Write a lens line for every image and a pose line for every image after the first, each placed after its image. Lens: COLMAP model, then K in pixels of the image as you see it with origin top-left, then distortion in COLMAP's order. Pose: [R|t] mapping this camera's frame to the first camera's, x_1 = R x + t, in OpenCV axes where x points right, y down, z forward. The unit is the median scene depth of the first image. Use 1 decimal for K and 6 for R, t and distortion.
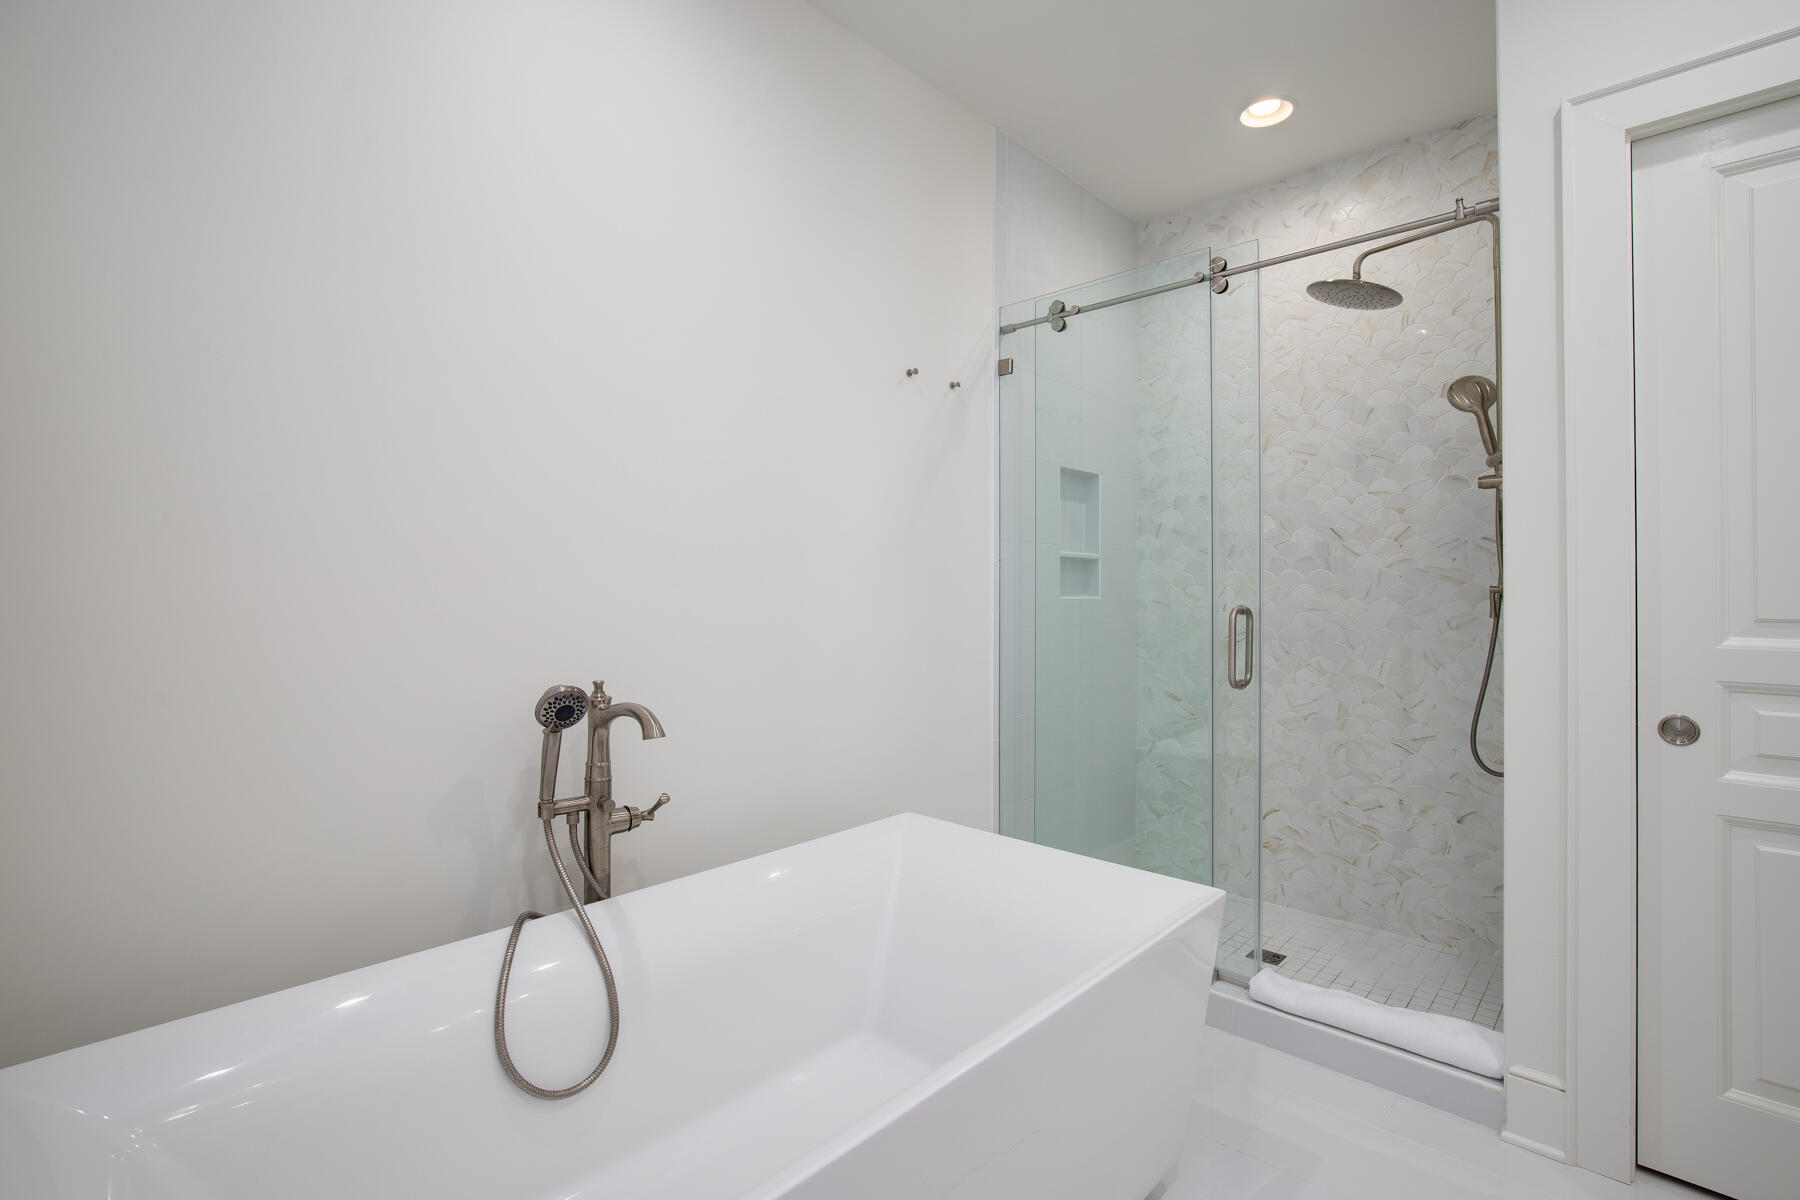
lens RADIAL K [[815.1, 0, 901.6], [0, 815.1, 593.5], [0, 0, 1]] dist [-0.029086, 0.005600]
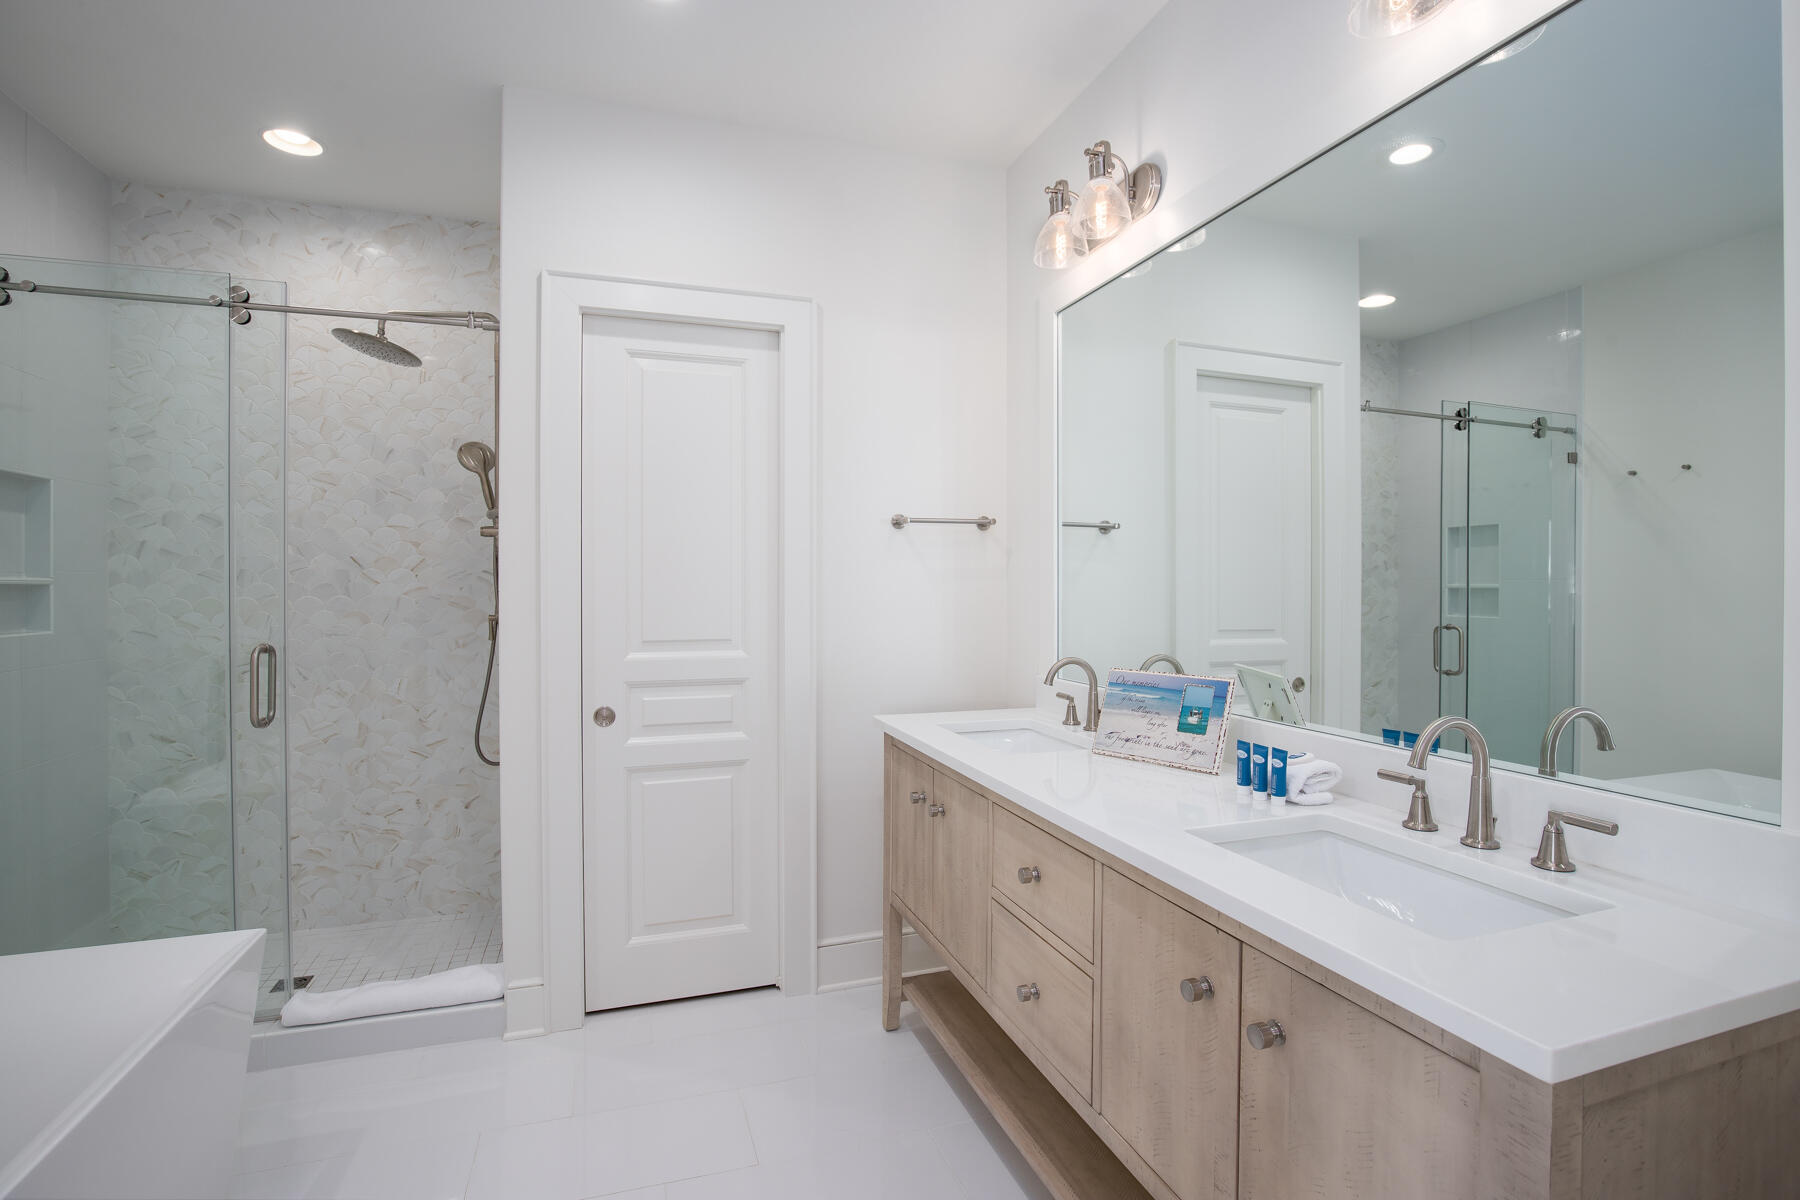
lens RADIAL K [[815.1, 0, 902.9], [0, 815.1, 590.7], [0, 0, 1]] dist [-0.029086, 0.005600]
pose [[0.447429, -0.002513, 0.894316, -0.096117], [-0.003962, 0.999981, 0.004791, -0.049735], [-0.894311, -0.005687, 0.447410, -0.126765]]
